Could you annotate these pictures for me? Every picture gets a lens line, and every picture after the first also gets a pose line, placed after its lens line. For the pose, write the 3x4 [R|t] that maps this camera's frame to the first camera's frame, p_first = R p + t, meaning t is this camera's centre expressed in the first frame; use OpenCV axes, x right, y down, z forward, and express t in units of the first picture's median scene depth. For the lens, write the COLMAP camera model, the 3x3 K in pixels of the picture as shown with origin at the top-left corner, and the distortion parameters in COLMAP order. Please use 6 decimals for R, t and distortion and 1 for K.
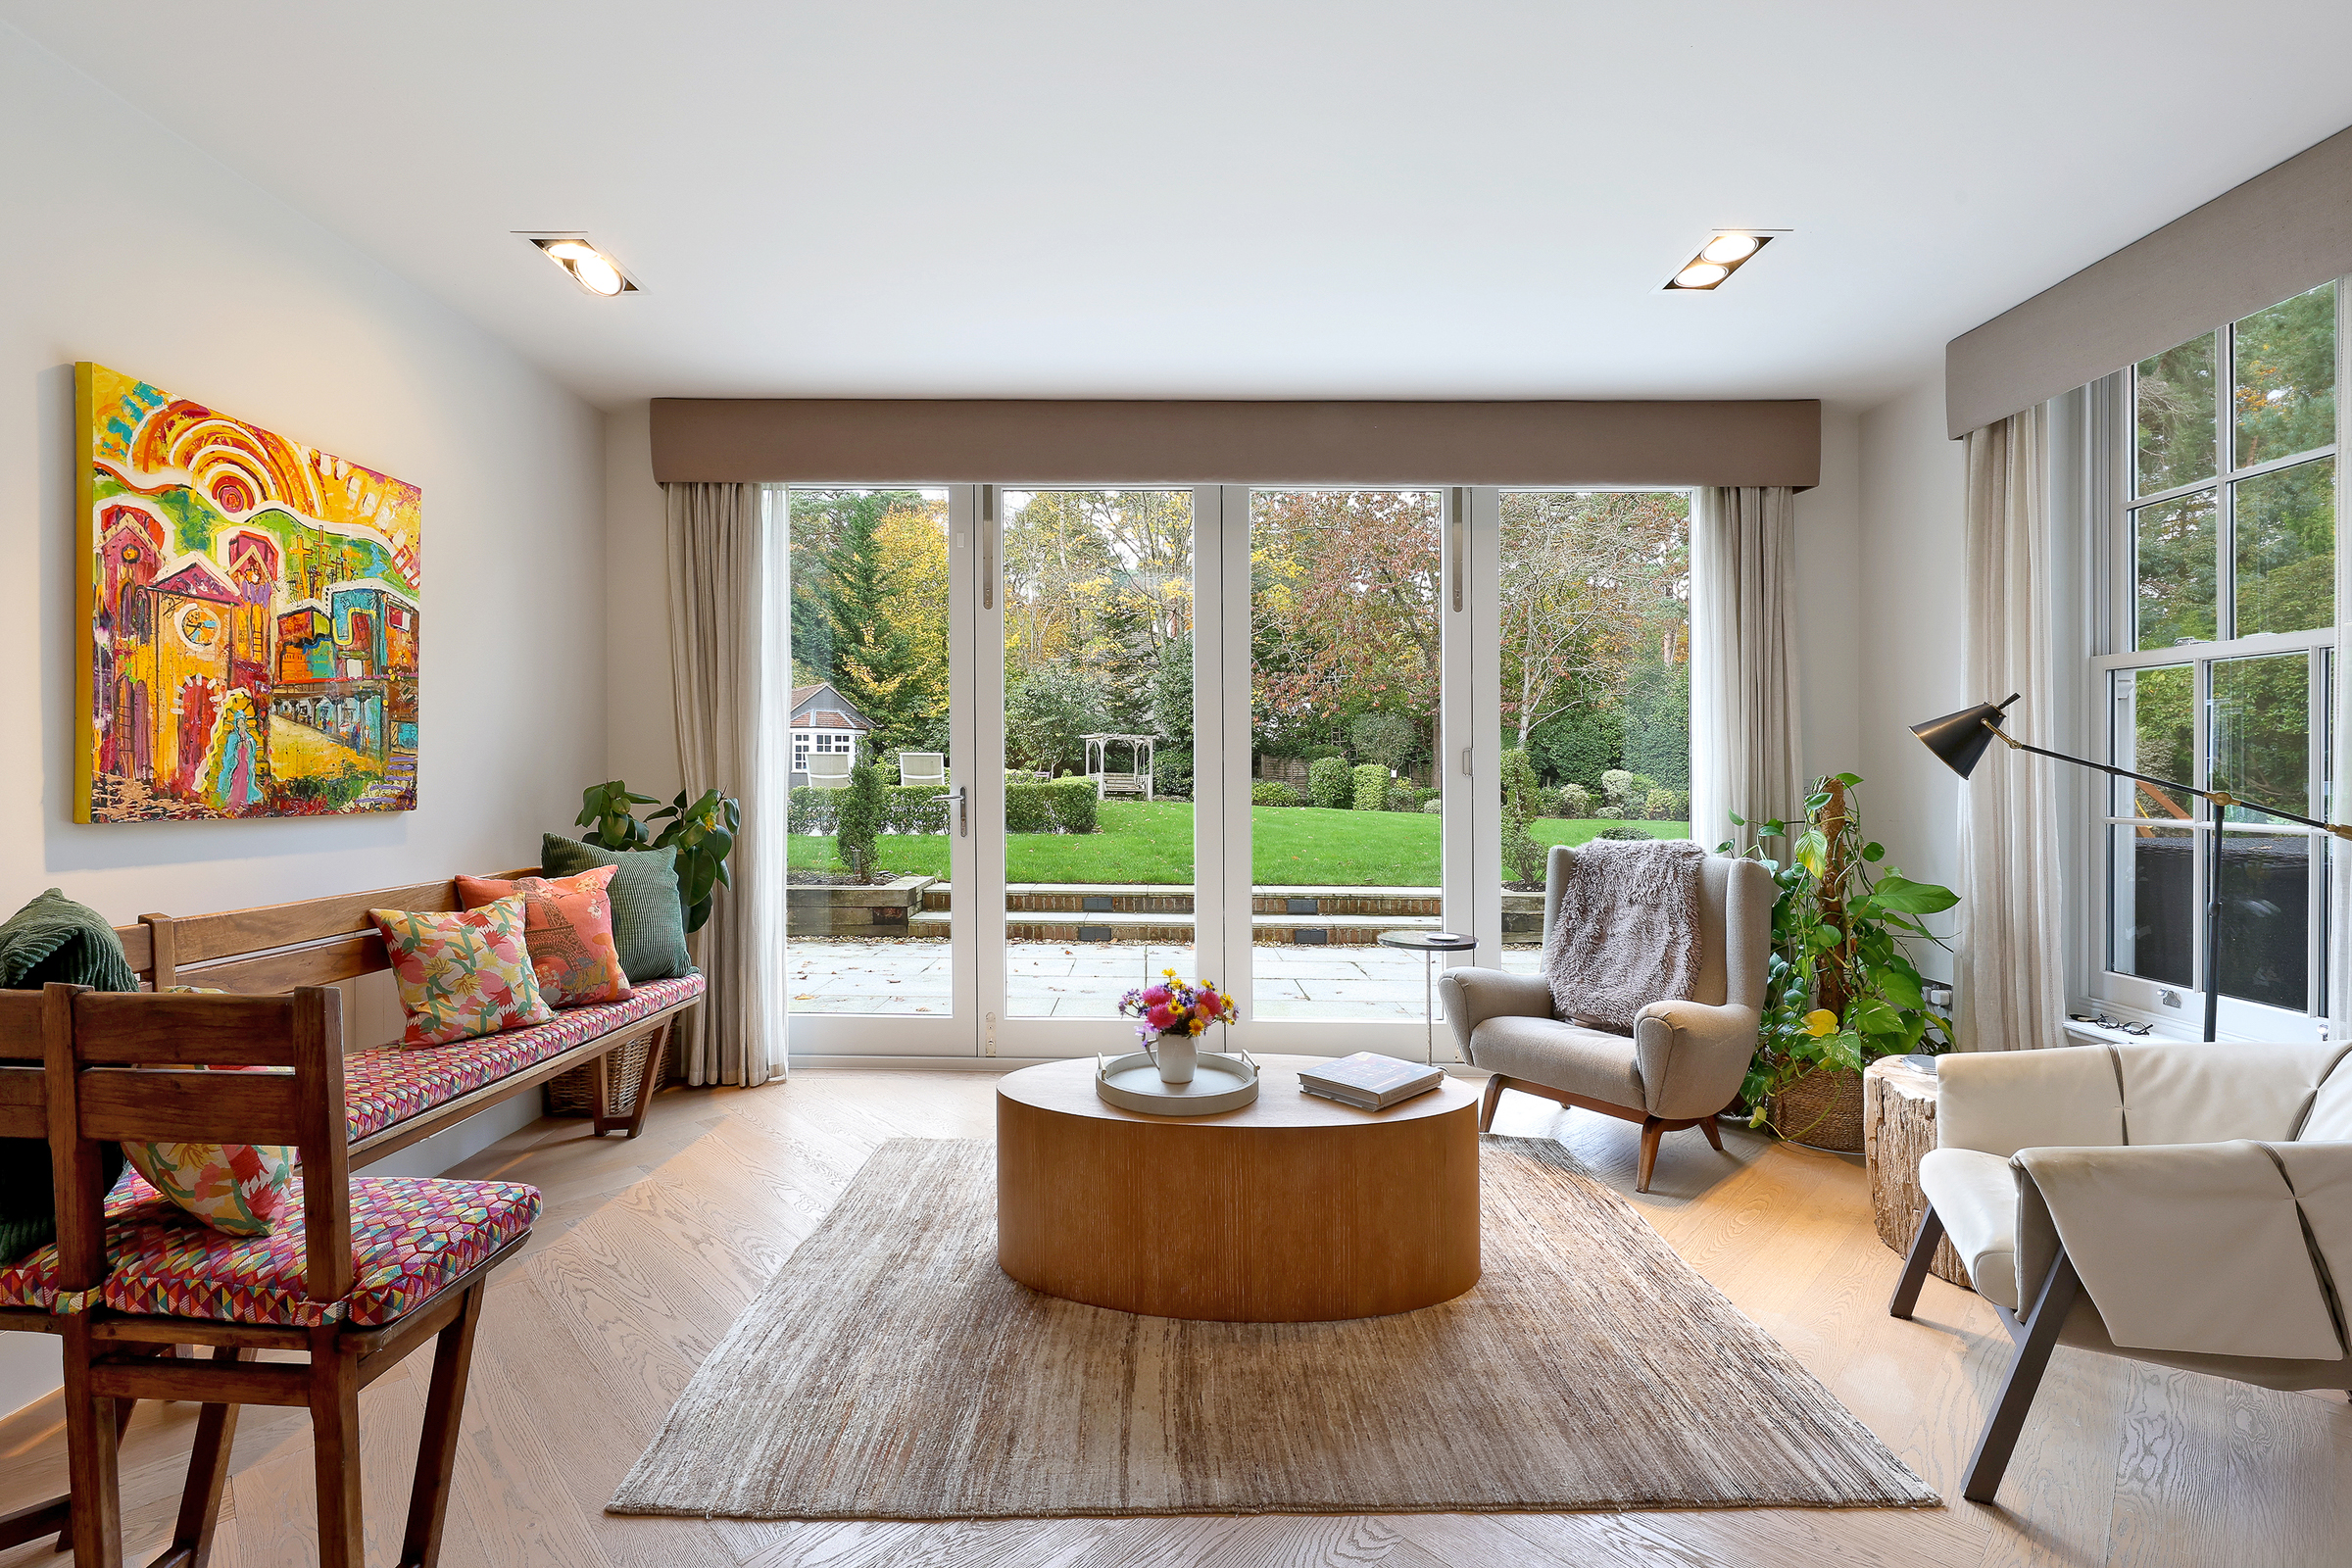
lens RADIAL K [[1791.8, 0, 1176.0], [0, 1791.8, 784.0], [0, 0, 1]] dist [0.004677, 0.000979]
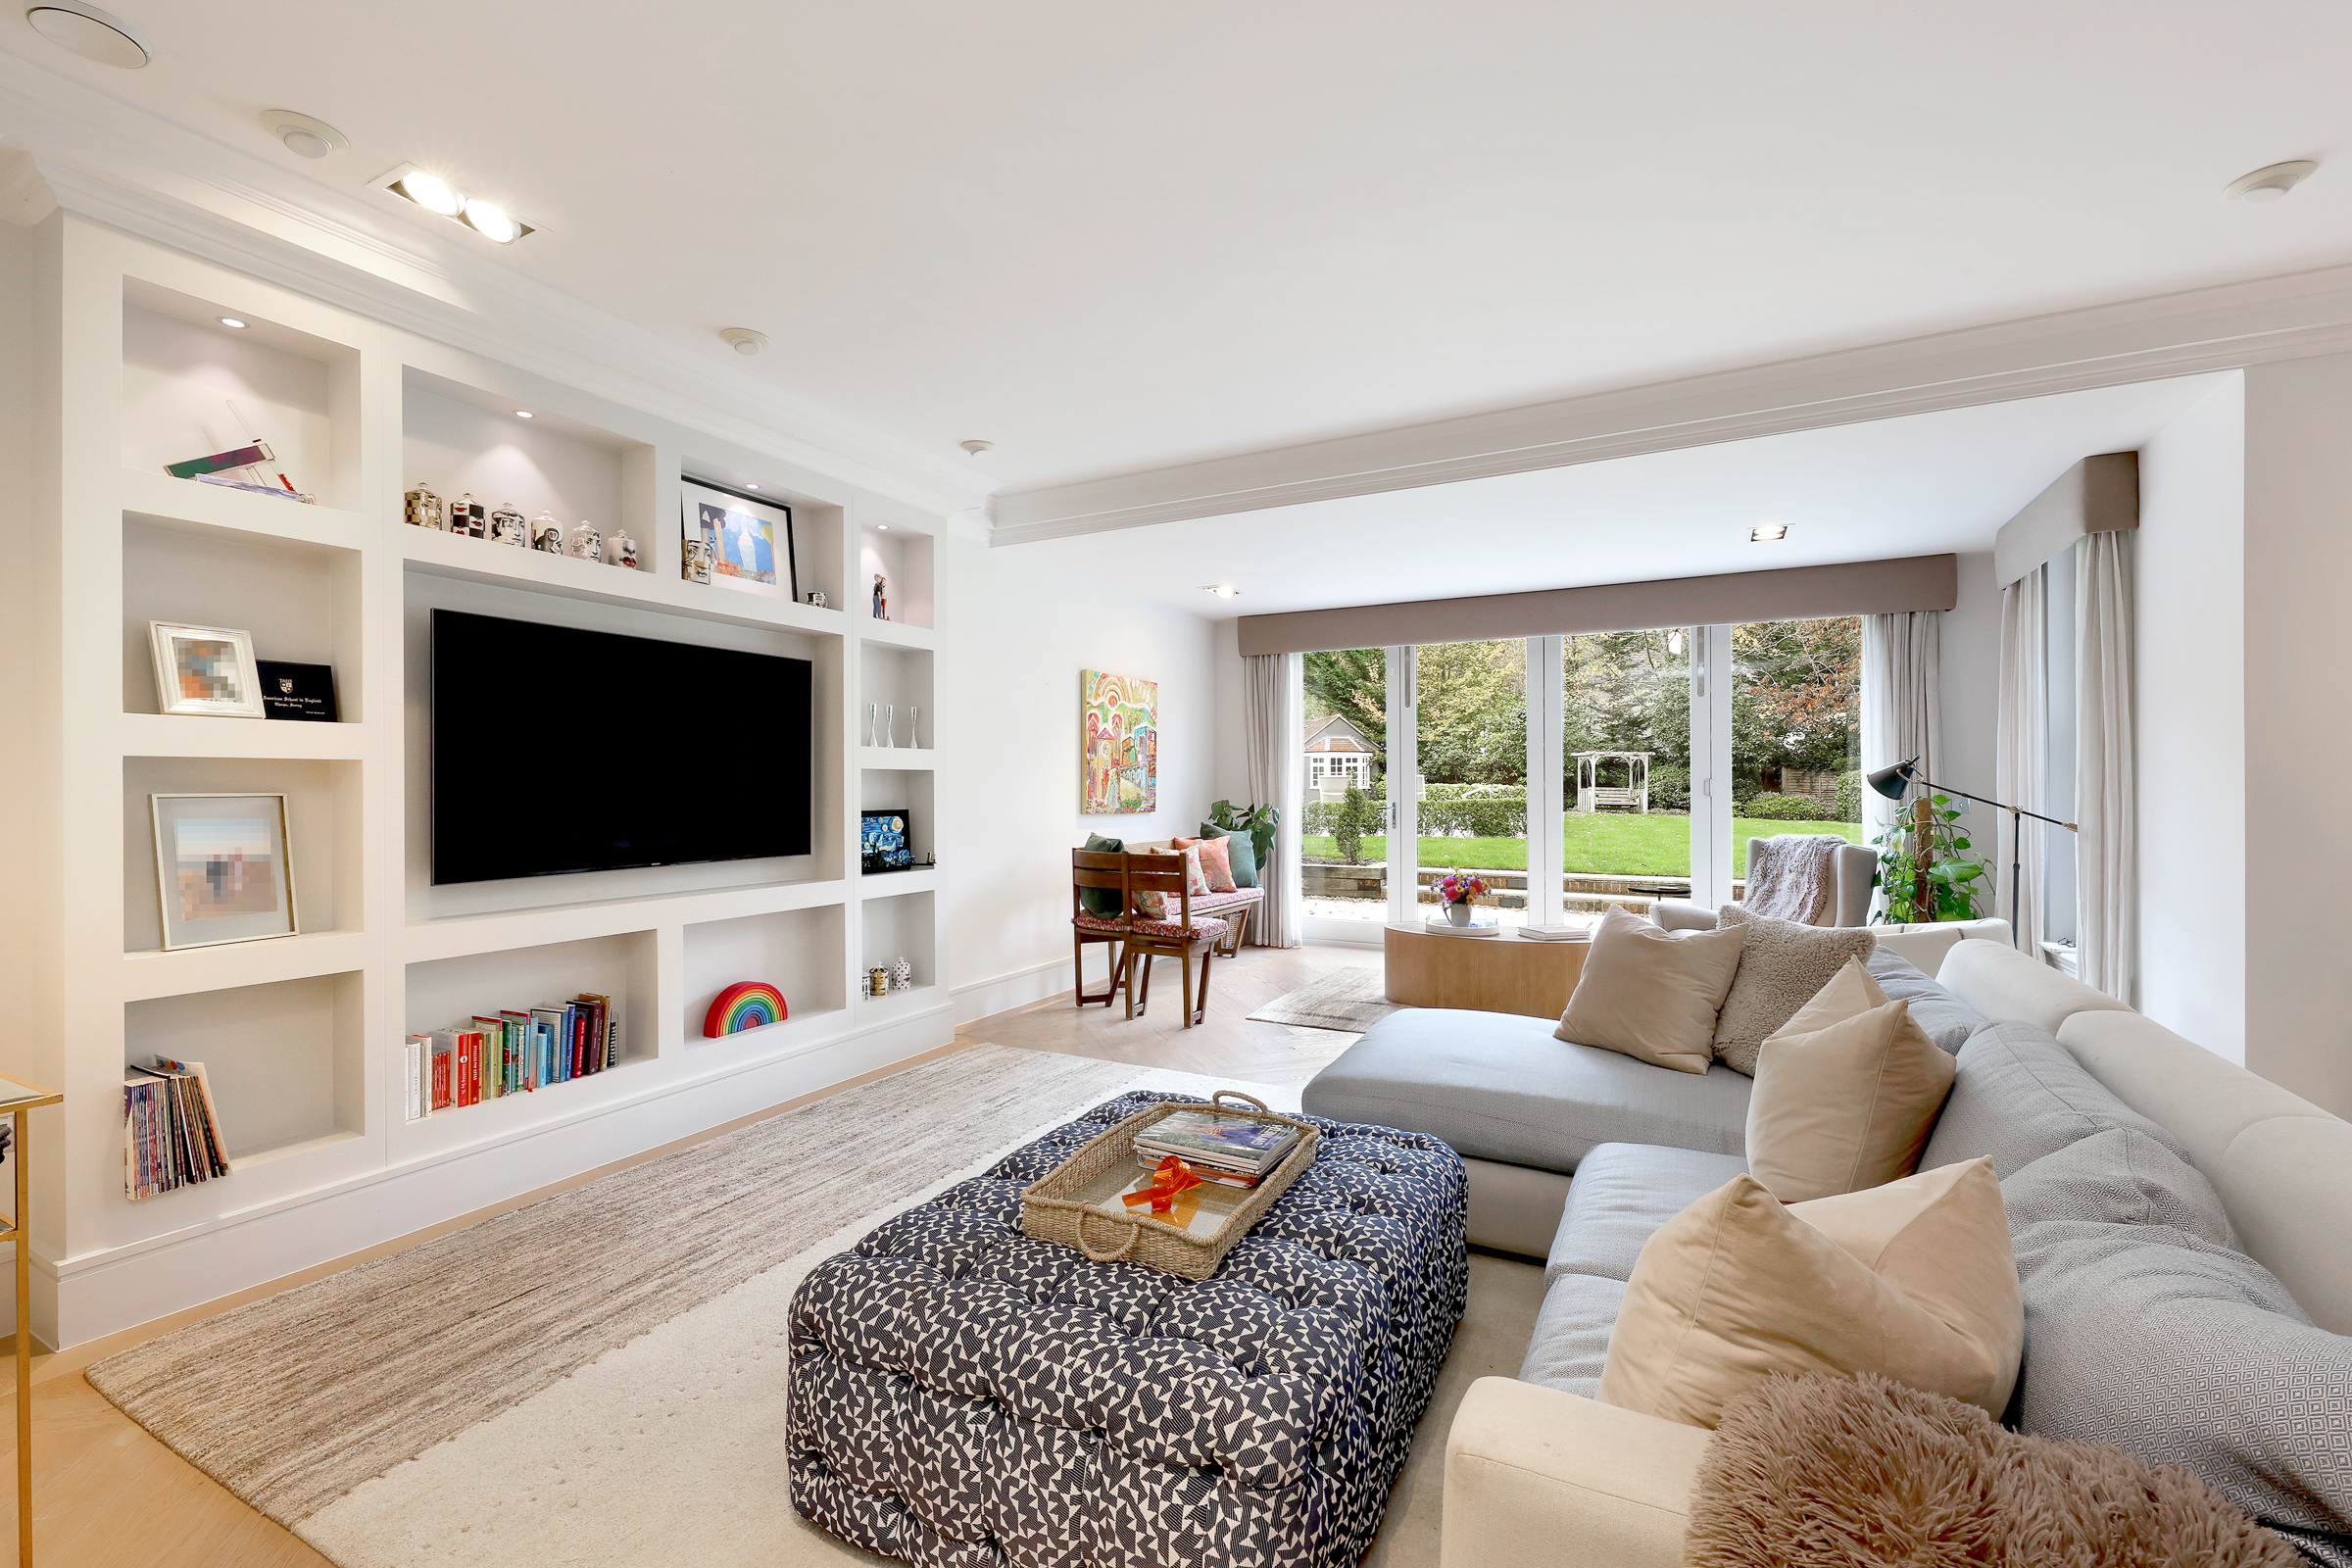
lens RADIAL K [[1566.4, 0, 1176.0], [0, 1566.4, 784.0], [0, 0, 1]] dist [0.001156, 0.000145]
pose [[0.956338, -0.001710, -0.292257, 0.188842], [-0.001001, 0.999958, -0.009129, -0.003304], [0.292261, 0.009023, 0.956296, -0.842391]]
